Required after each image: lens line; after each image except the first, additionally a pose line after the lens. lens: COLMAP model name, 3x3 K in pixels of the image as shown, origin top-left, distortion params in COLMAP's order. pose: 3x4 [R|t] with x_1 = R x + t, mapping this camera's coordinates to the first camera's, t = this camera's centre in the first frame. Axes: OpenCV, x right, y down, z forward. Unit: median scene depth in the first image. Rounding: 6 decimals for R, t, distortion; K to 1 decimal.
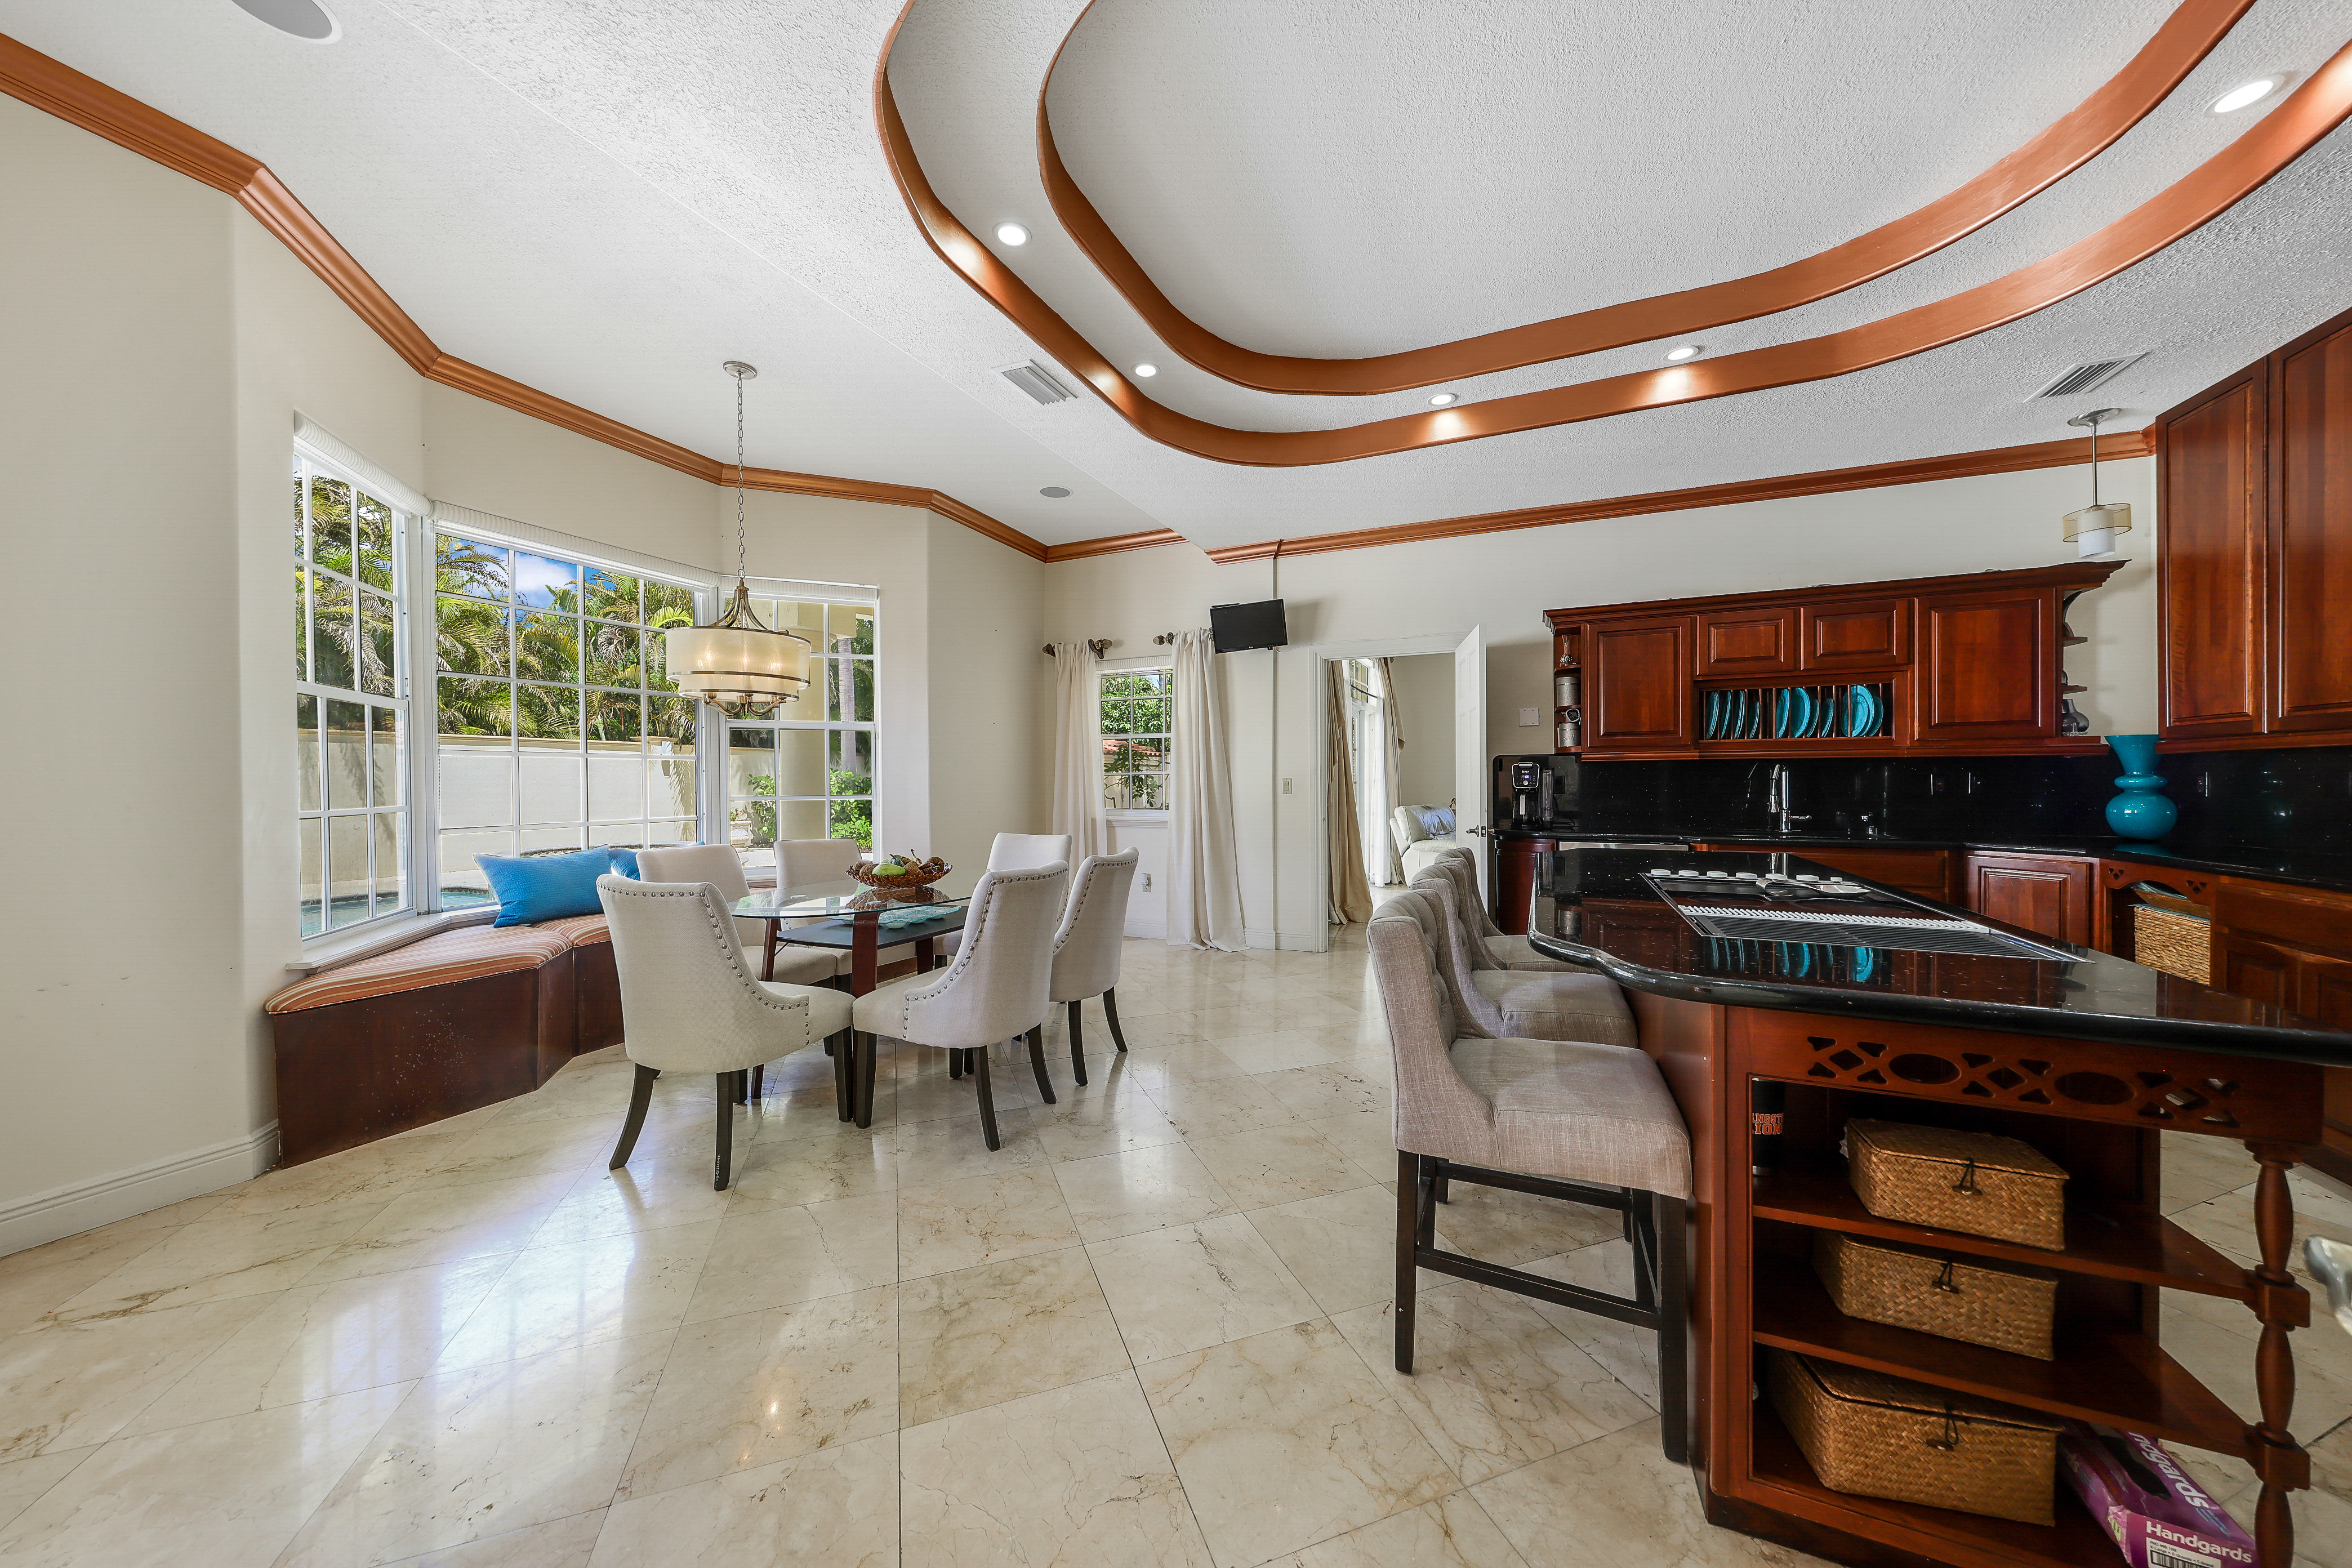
lens RADIAL K [[805.4, 0, 1172.4], [0, 805.4, 781.8], [0, 0, 1]] dist [-0.000738, -0.000103]
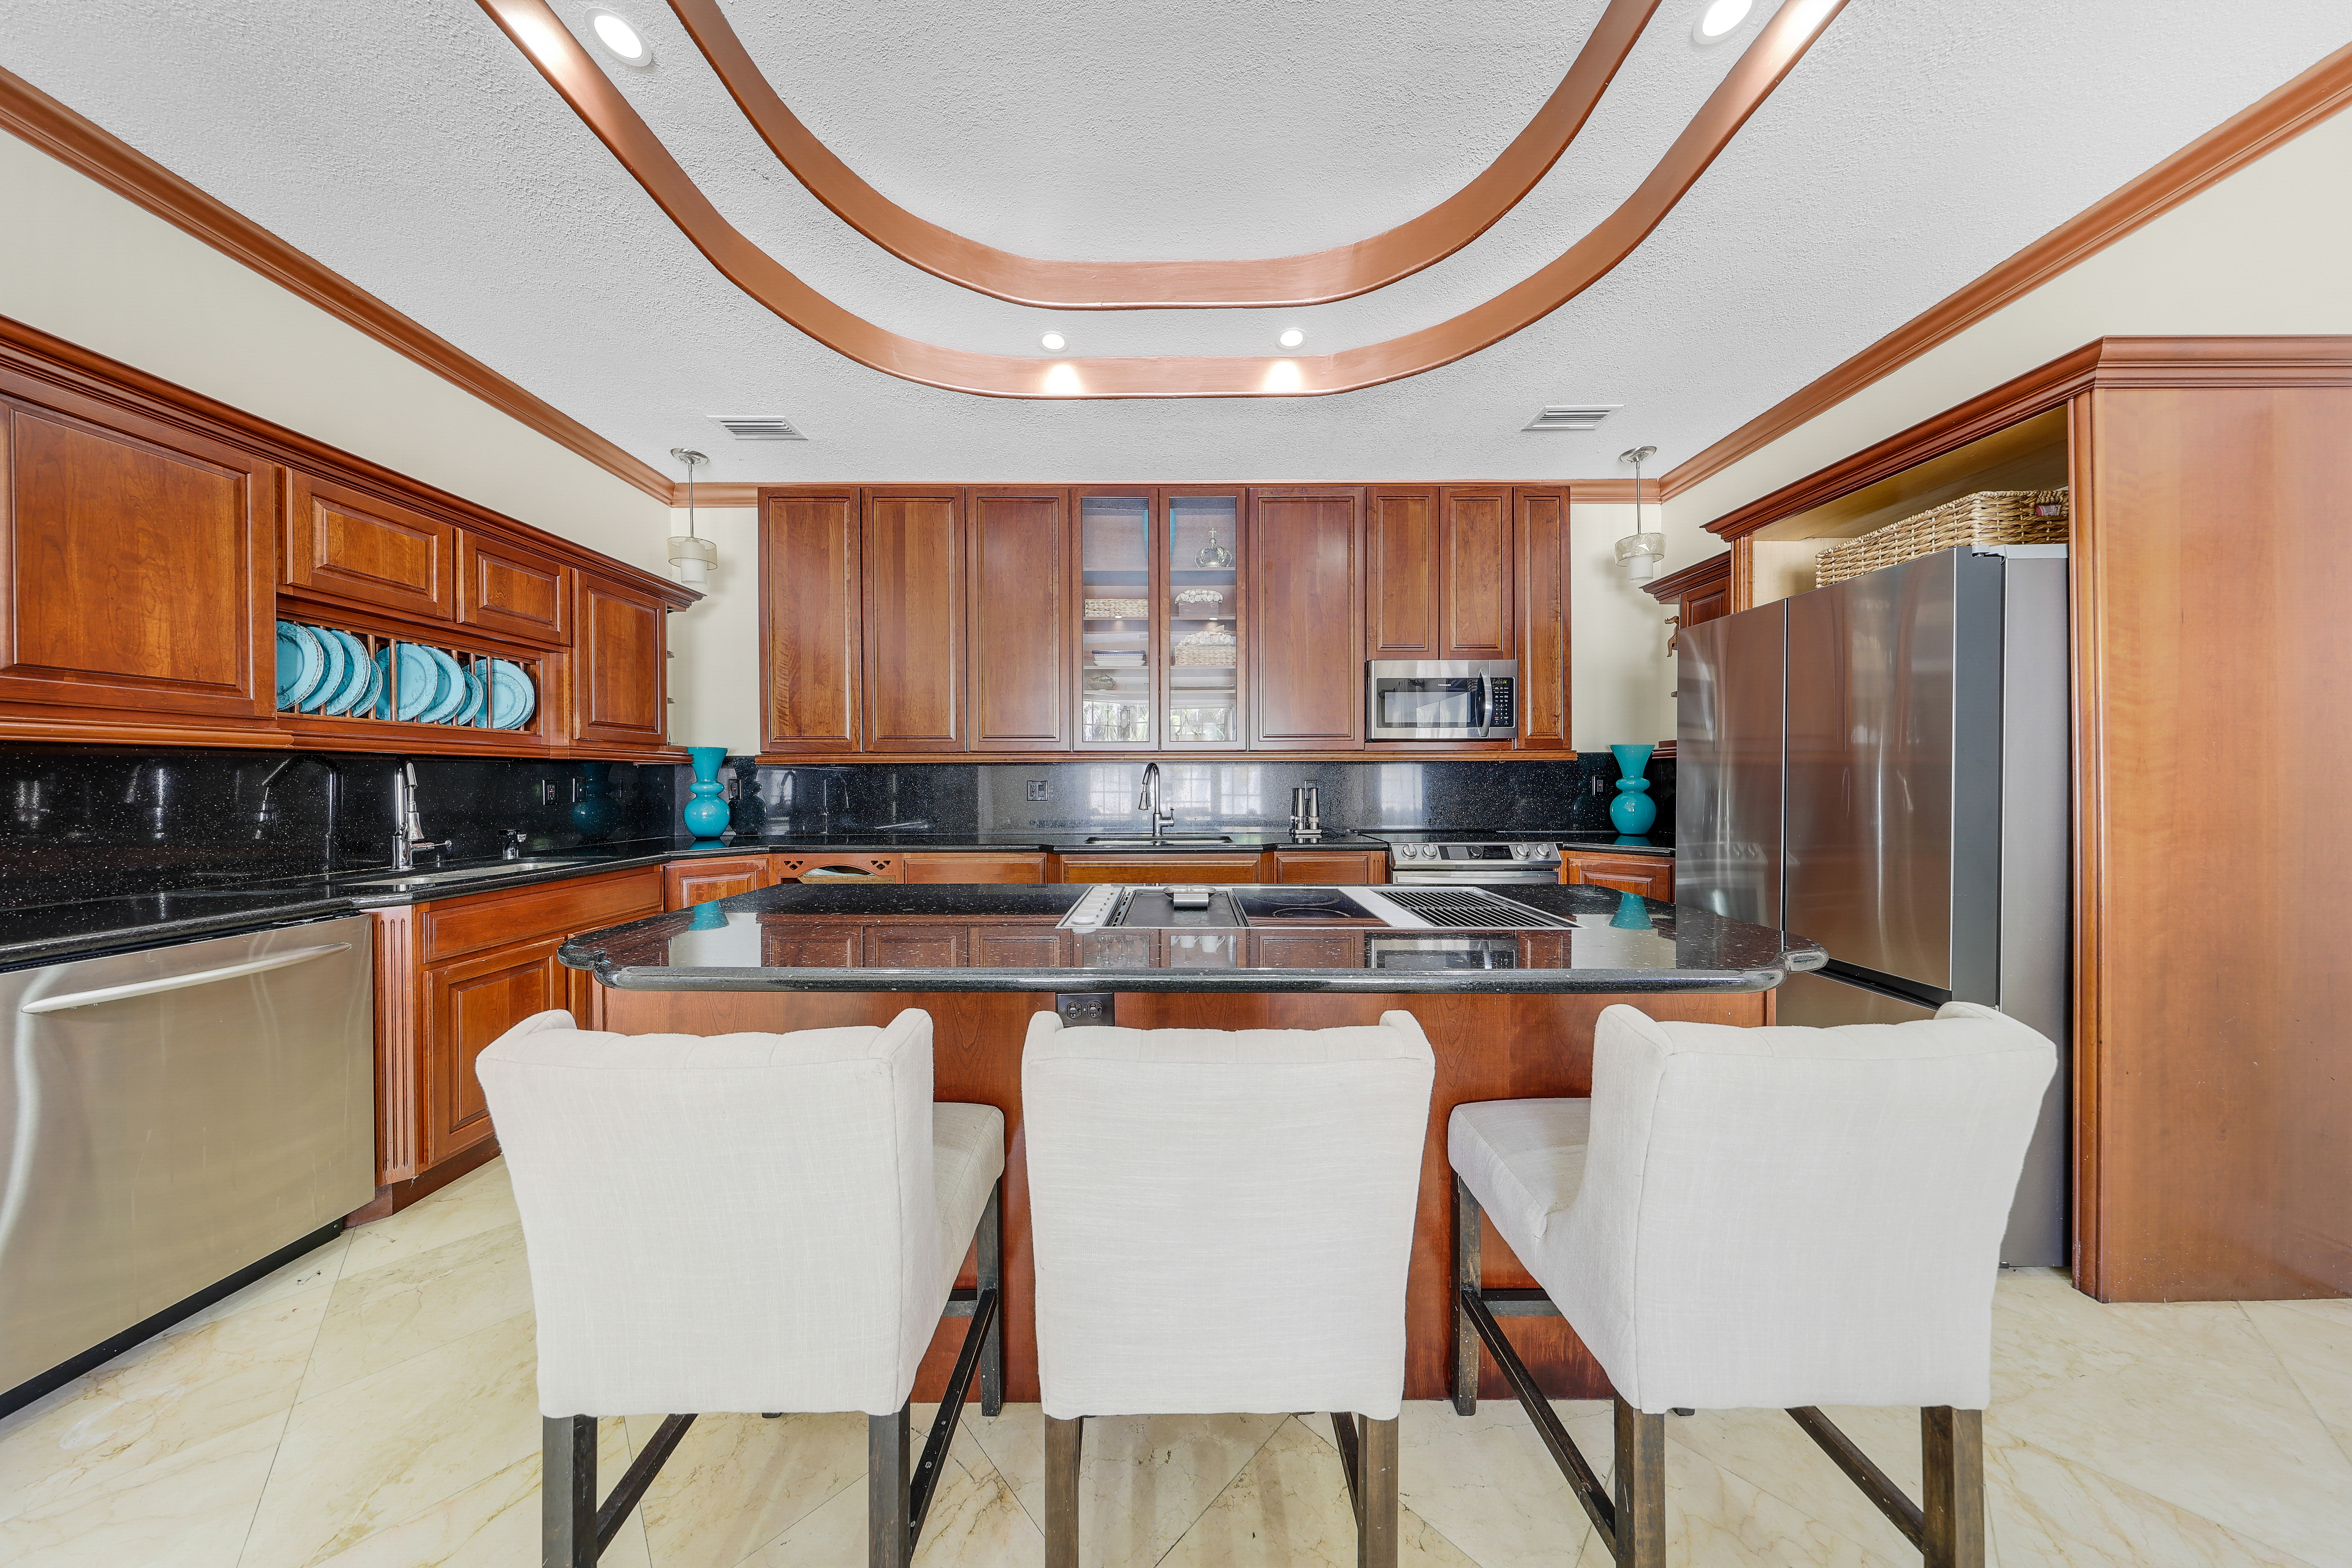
lens RADIAL K [[672.4, 0, 1177.5], [0, 672.4, 785.3], [0, 0, 1]] dist [-0.000952, 0.000067]
pose [[-0.403855, 0.001173, 0.914822, 0.032864], [0.008771, 0.999958, 0.002590, -0.000144], [-0.914781, 0.009070, -0.403848, 0.694666]]
